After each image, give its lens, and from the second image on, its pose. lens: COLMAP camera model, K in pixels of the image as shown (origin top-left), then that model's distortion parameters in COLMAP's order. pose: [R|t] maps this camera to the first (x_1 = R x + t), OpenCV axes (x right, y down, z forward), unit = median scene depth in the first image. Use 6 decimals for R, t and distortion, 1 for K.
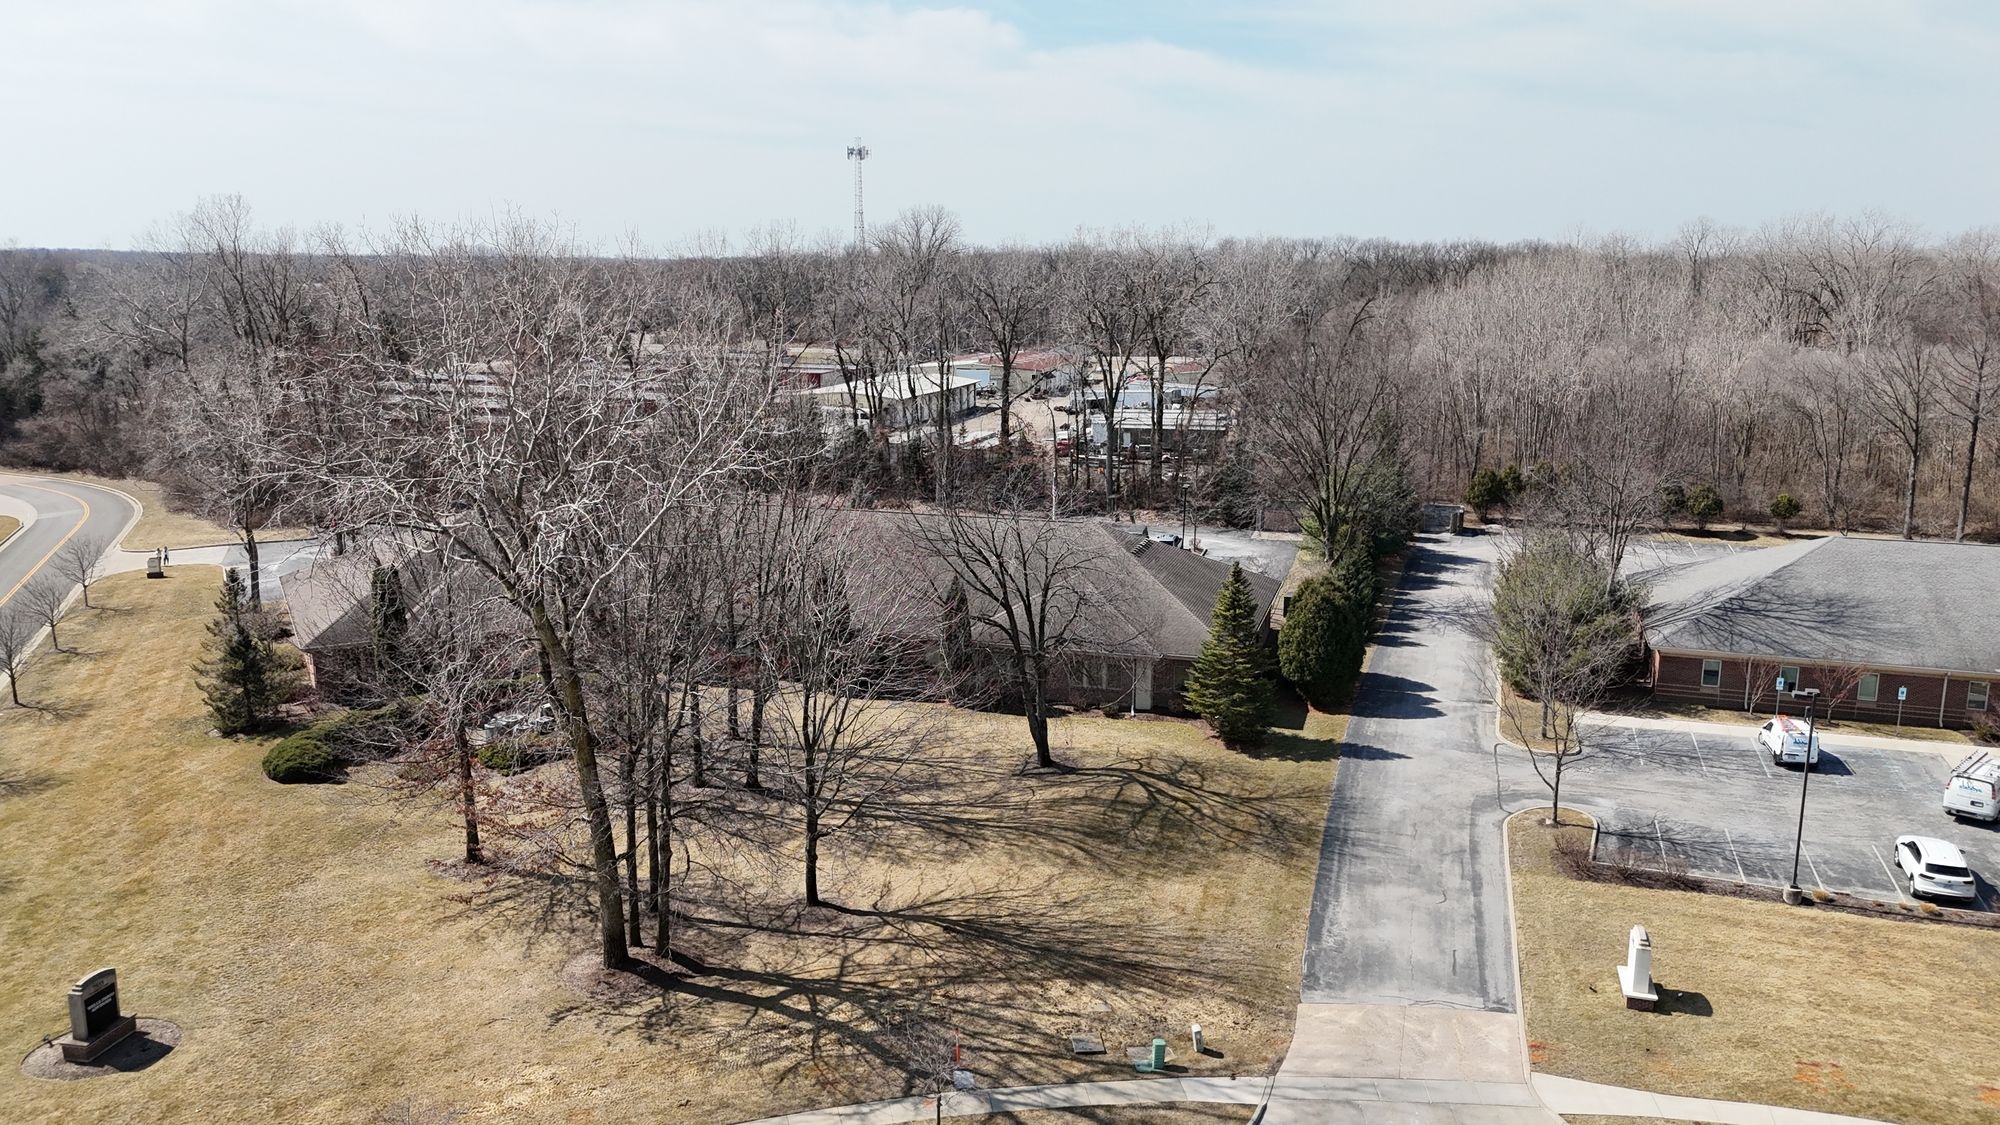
lens RADIAL K [[1484.2, 0, 998.3], [0, 1484.2, 573.0], [0, 0, 1]] dist [0.078609, -0.073255]
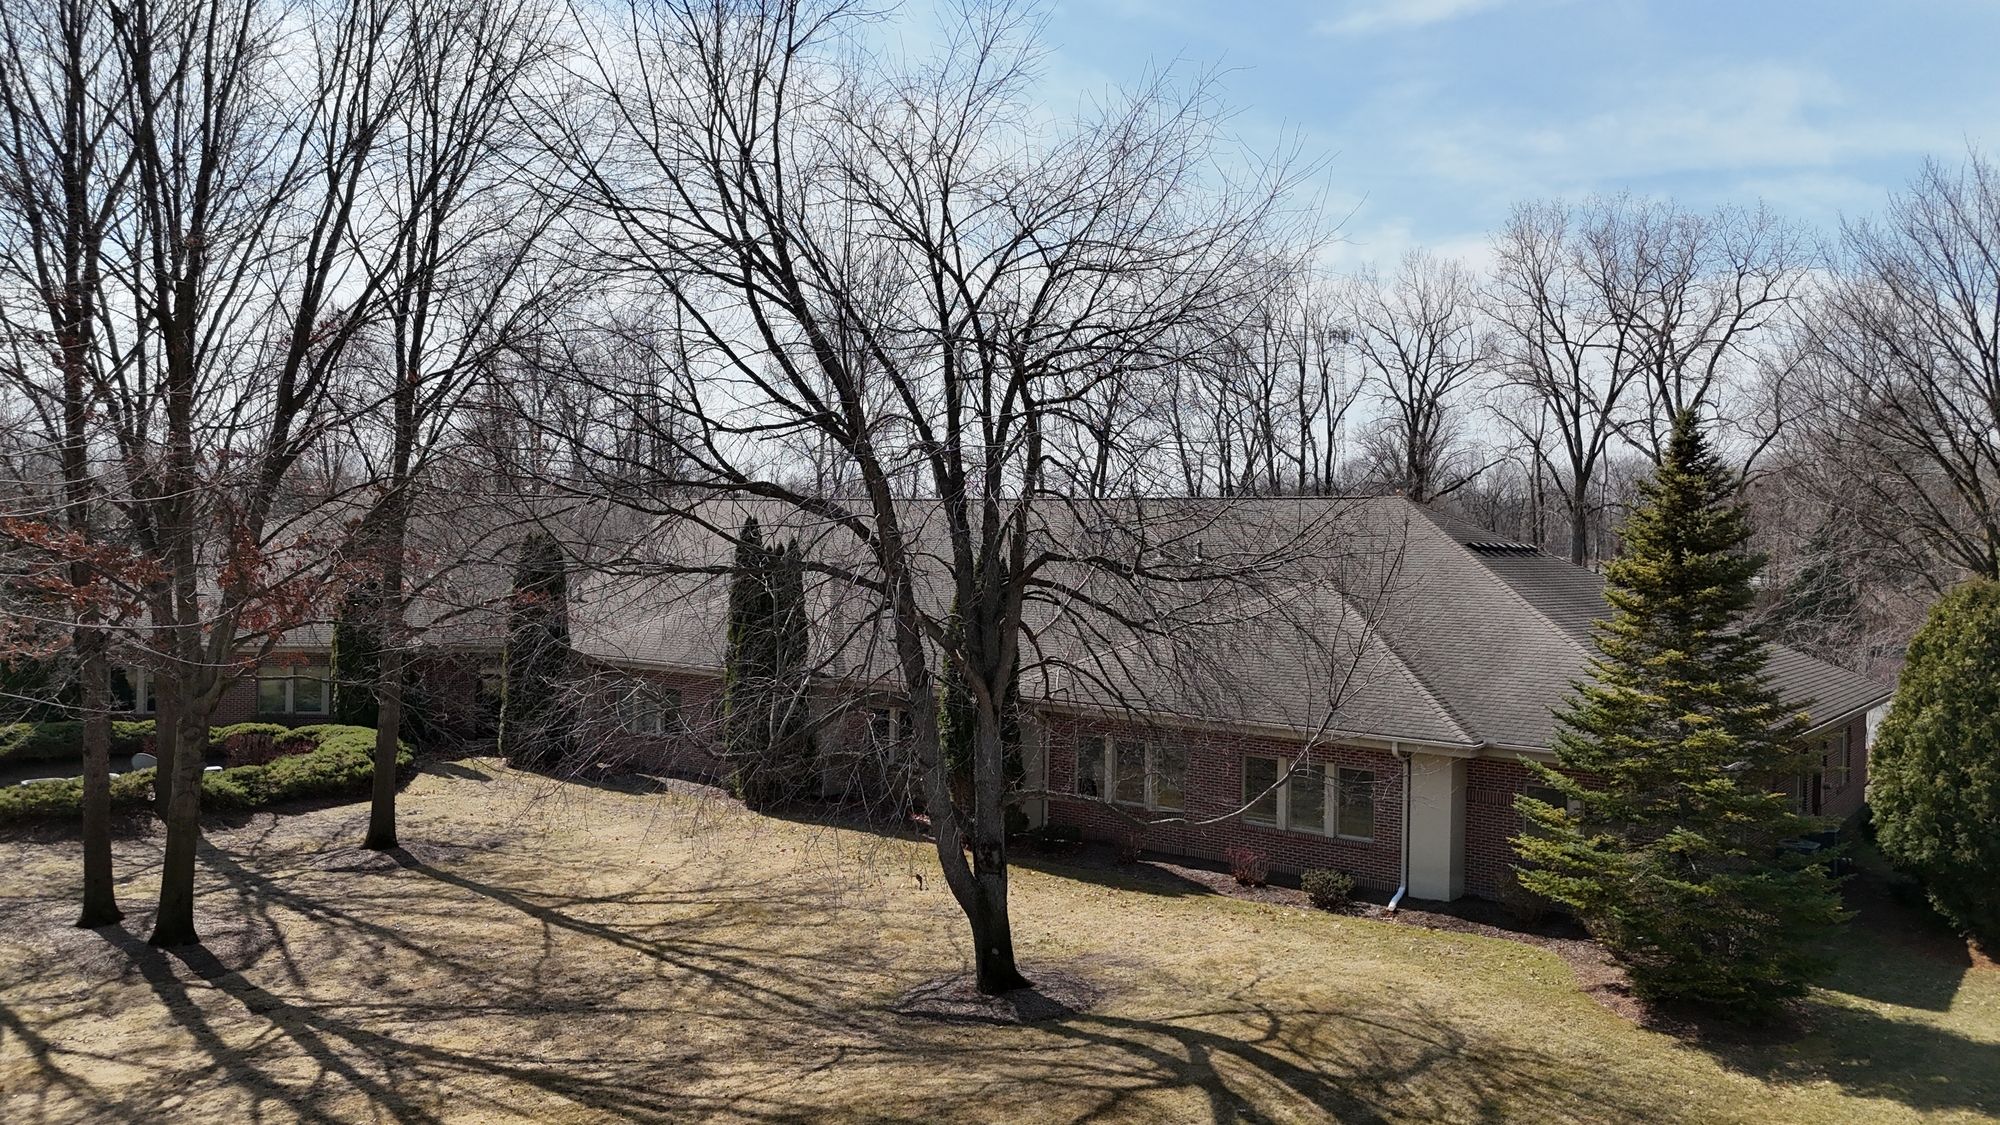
lens RADIAL K [[1484.2, 0, 998.0], [0, 1484.2, 561.5], [0, 0, 1]] dist [0.078609, -0.073255]
pose [[0.932983, 0.022869, -0.359193, 0.160688], [-0.092175, 0.979880, -0.177031, 0.106485], [0.347917, 0.198275, 0.916319, 0.766620]]
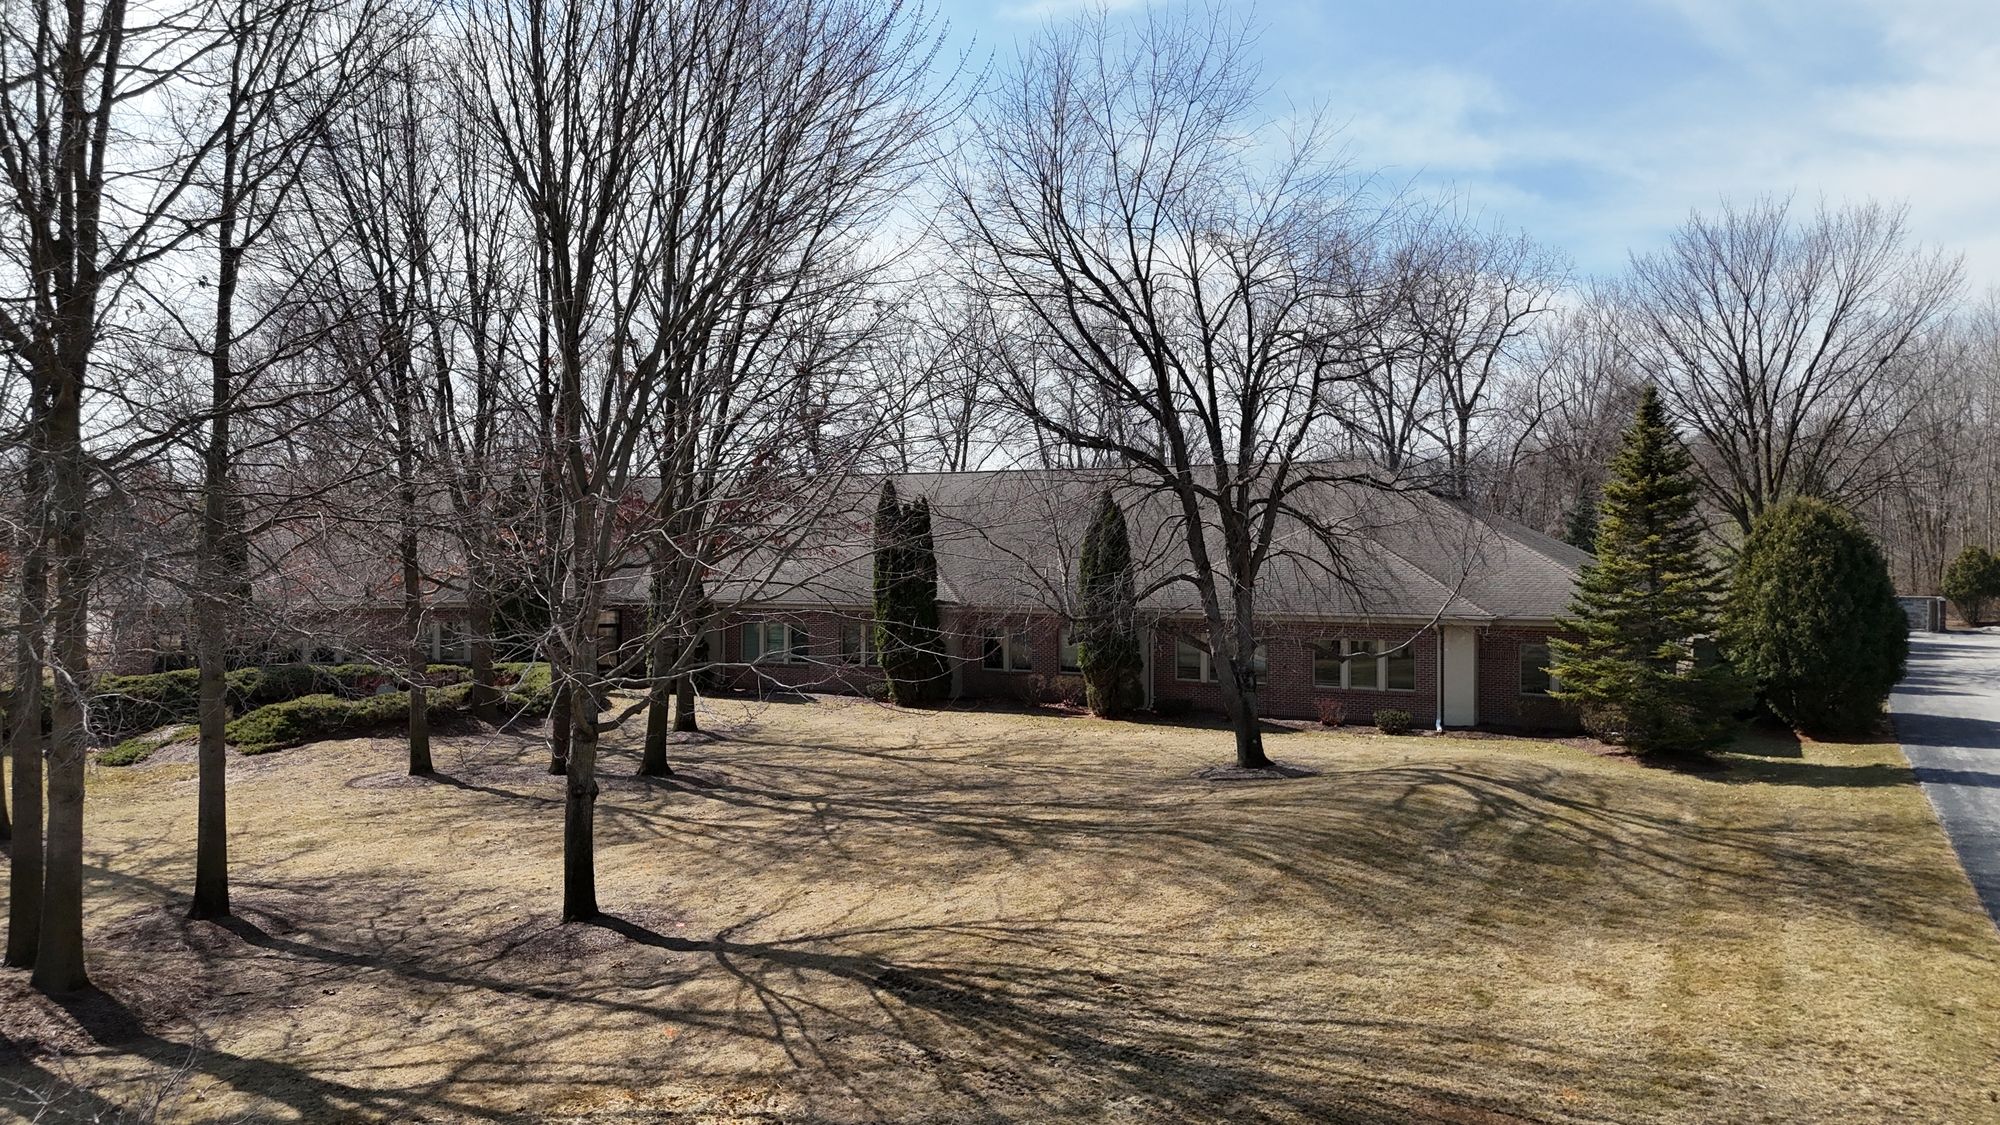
lens RADIAL K [[1484.2, 0, 1002.2], [0, 1484.2, 561.5], [0, 0, 1]] dist [0.078609, -0.073255]
pose [[0.983035, 0.000981, -0.183413, 0.045189], [-0.036324, 0.981221, -0.189435, 0.175361], [0.179783, 0.192884, 0.964611, 0.559516]]
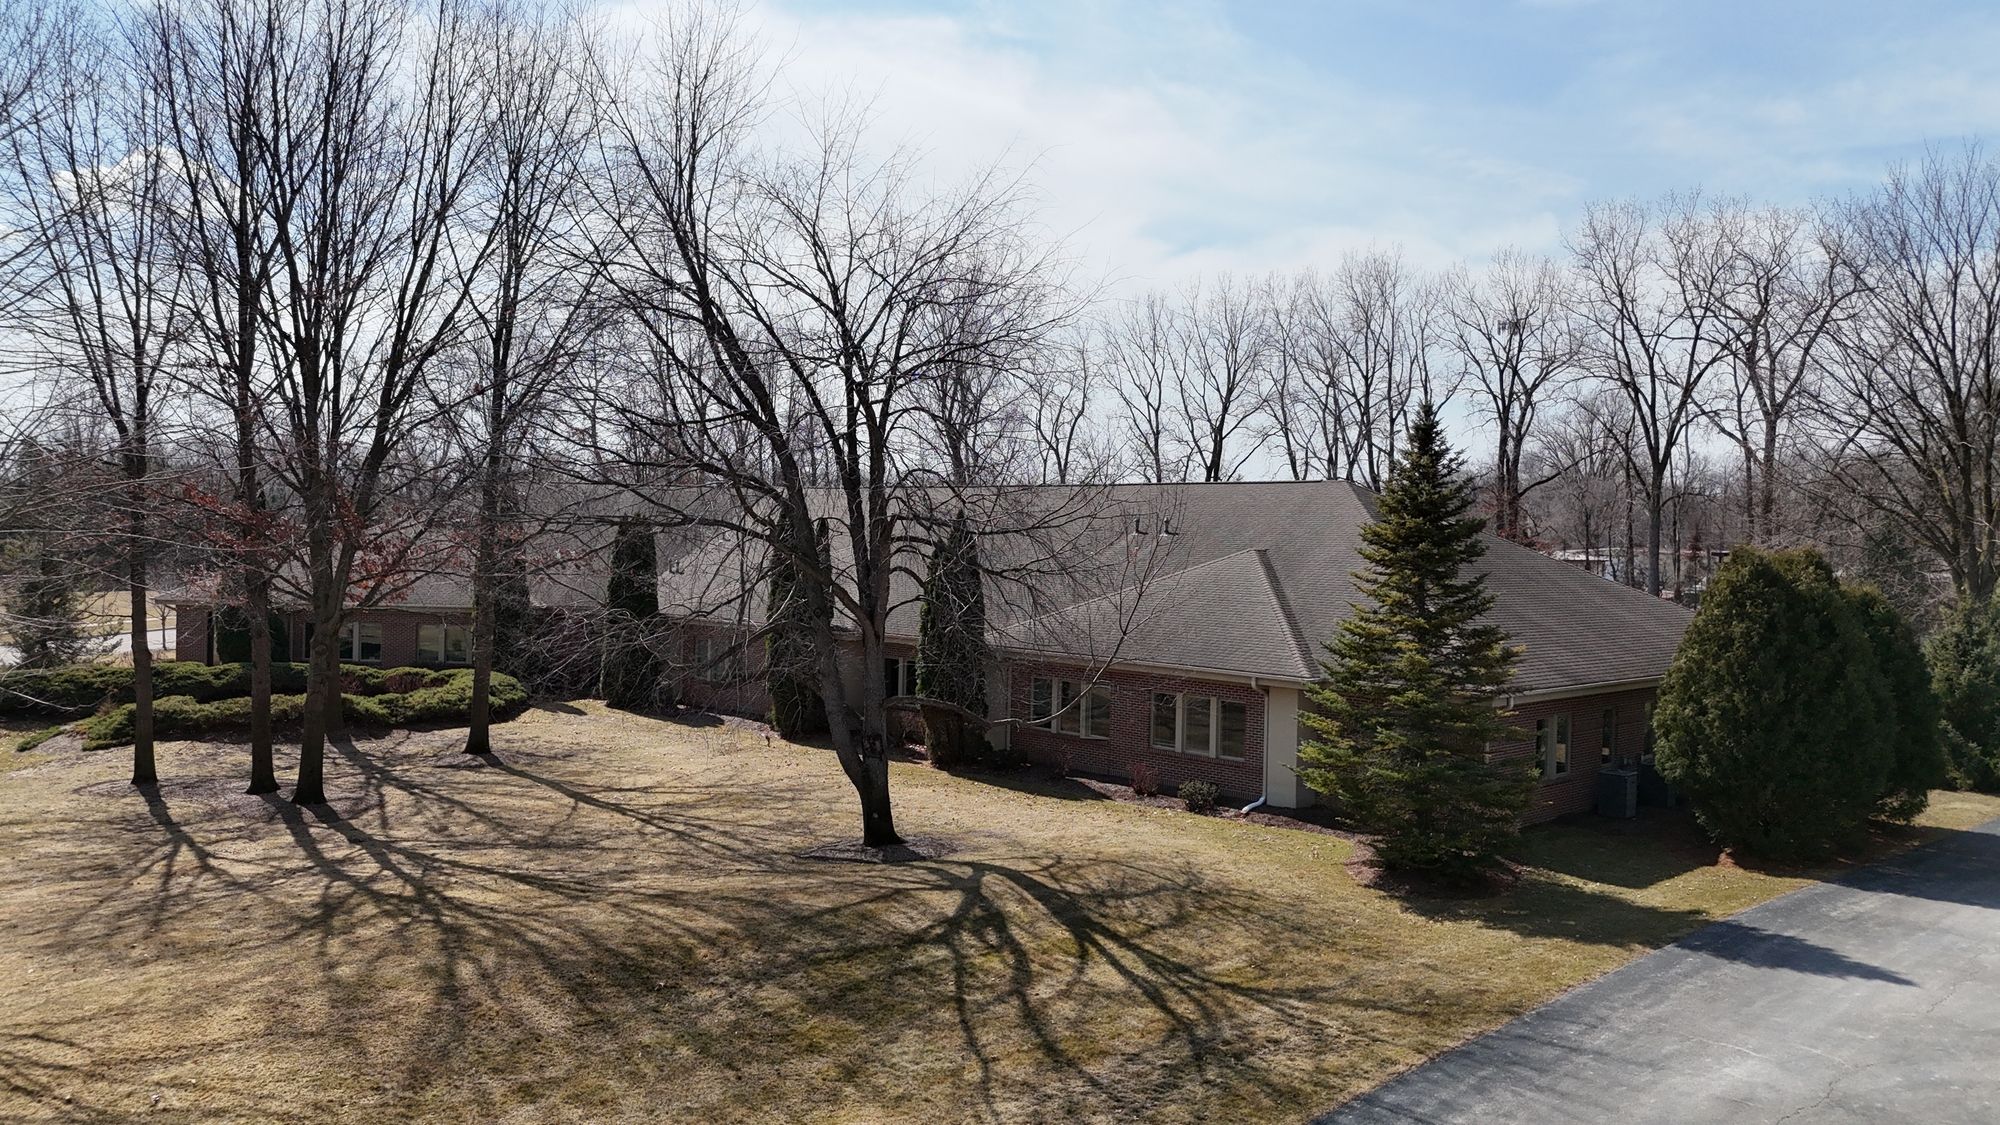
lens RADIAL K [[1484.2, 0, 995.2], [0, 1484.2, 563.0], [0, 0, 1]] dist [0.078609, -0.073255]
pose [[0.877509, 0.028048, -0.478740, 0.289338], [-0.118941, 0.979825, -0.160609, 0.126993], [0.464577, 0.197877, 0.863141, 0.706751]]
